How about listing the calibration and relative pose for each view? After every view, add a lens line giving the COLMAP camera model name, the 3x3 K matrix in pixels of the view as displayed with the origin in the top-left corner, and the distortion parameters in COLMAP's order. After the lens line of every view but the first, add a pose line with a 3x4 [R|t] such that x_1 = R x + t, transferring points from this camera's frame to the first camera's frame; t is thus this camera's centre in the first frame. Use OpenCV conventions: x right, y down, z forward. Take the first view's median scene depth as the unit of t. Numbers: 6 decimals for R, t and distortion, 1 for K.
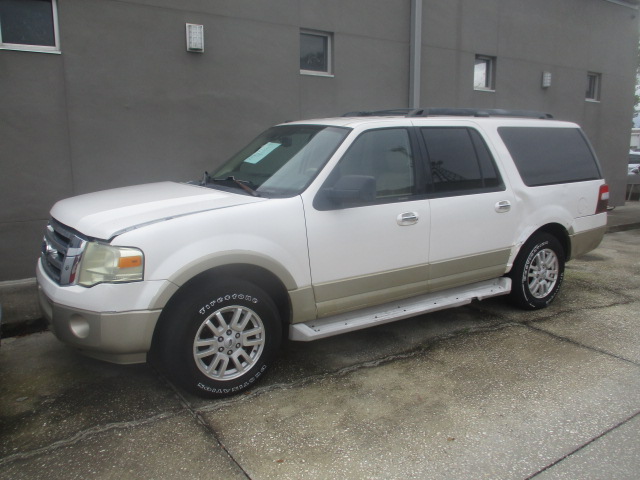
lens RADIAL K [[534.3, 0, 318.6], [0, 534.3, 240.0], [0, 0, 1]] dist [-0.016556, -0.017196]
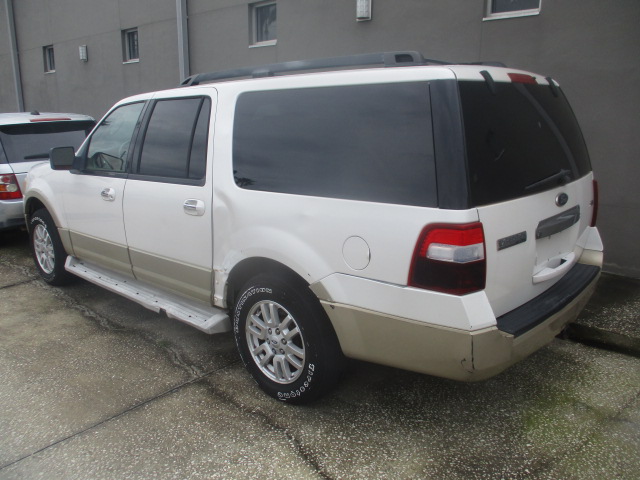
lens RADIAL K [[534.3, 0, 318.2], [0, 534.3, 241.1], [0, 0, 1]] dist [-0.016556, -0.017196]
pose [[0.243306, 0.224758, -0.943550, 1.345097], [-0.164790, 0.968219, 0.188141, -0.227905], [0.955848, 0.109712, 0.272612, 1.219464]]
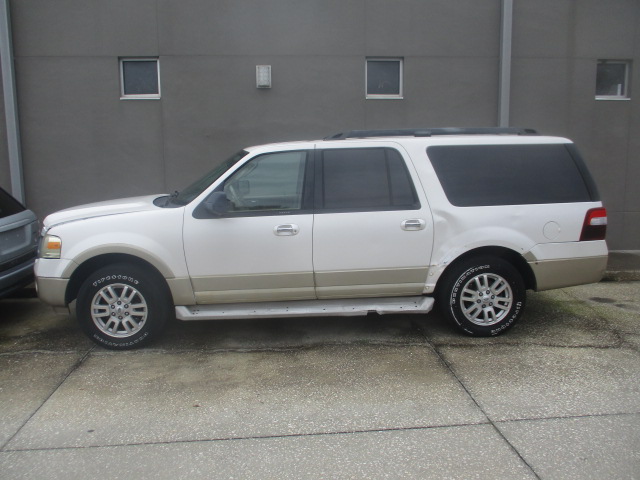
lens RADIAL K [[534.3, 0, 318.4], [0, 534.3, 243.5], [0, 0, 1]] dist [-0.016556, -0.017196]
pose [[0.866232, 0.065054, -0.495389, 0.872309], [-0.076137, 0.997095, -0.002196, -0.015315], [0.493807, 0.039620, 0.868669, 0.043751]]
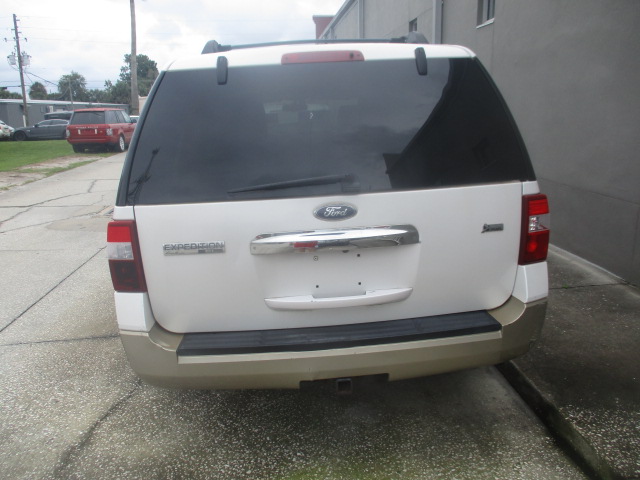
lens RADIAL K [[534.3, 0, 318.3], [0, 534.3, 242.5], [0, 0, 1]] dist [-0.016556, -0.017196]
pose [[-0.488476, 0.230725, -0.841521, 1.212487], [-0.117685, 0.938177, 0.325538, -0.355773], [0.864605, 0.258051, -0.431124, 1.981163]]
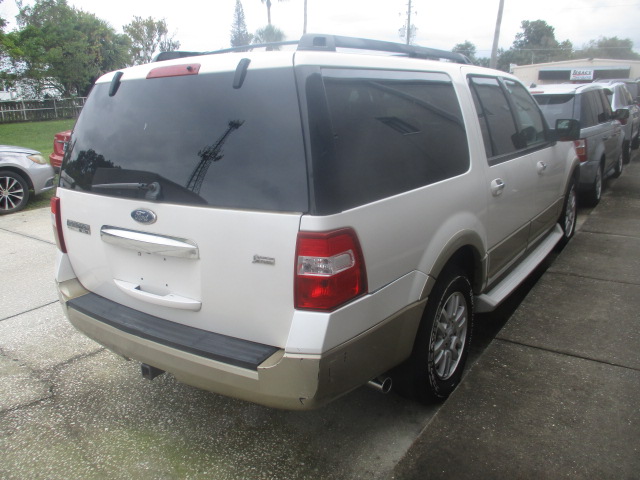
lens RADIAL K [[534.3, 0, 318.4], [0, 534.3, 240.7], [0, 0, 1]] dist [-0.016556, -0.017196]
pose [[-0.931670, 0.125677, -0.340875, 0.739777], [-0.034730, 0.903155, 0.427907, -0.451889], [0.361642, 0.410507, -0.837078, 2.355309]]
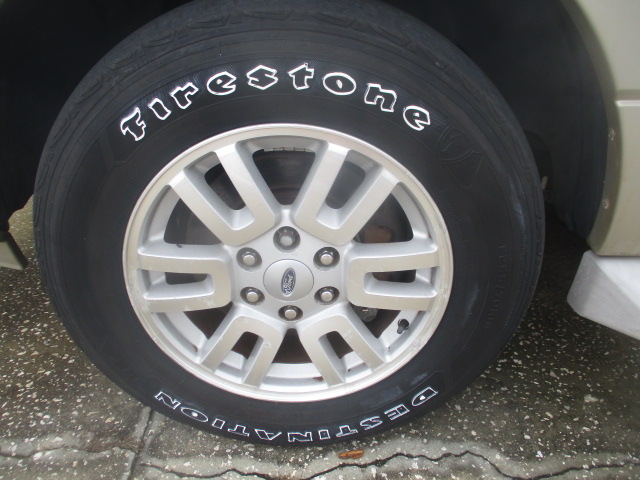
lens RADIAL K [[534.3, 0, 314.9], [0, 534.3, 243.1], [0, 0, 1]] dist [-0.016556, -0.017196]
pose [[0.828982, 0.267491, -0.491160, -0.039467], [-0.087876, 0.929596, 0.357950, 0.083094], [0.552329, -0.253573, 0.794124, 0.751025]]
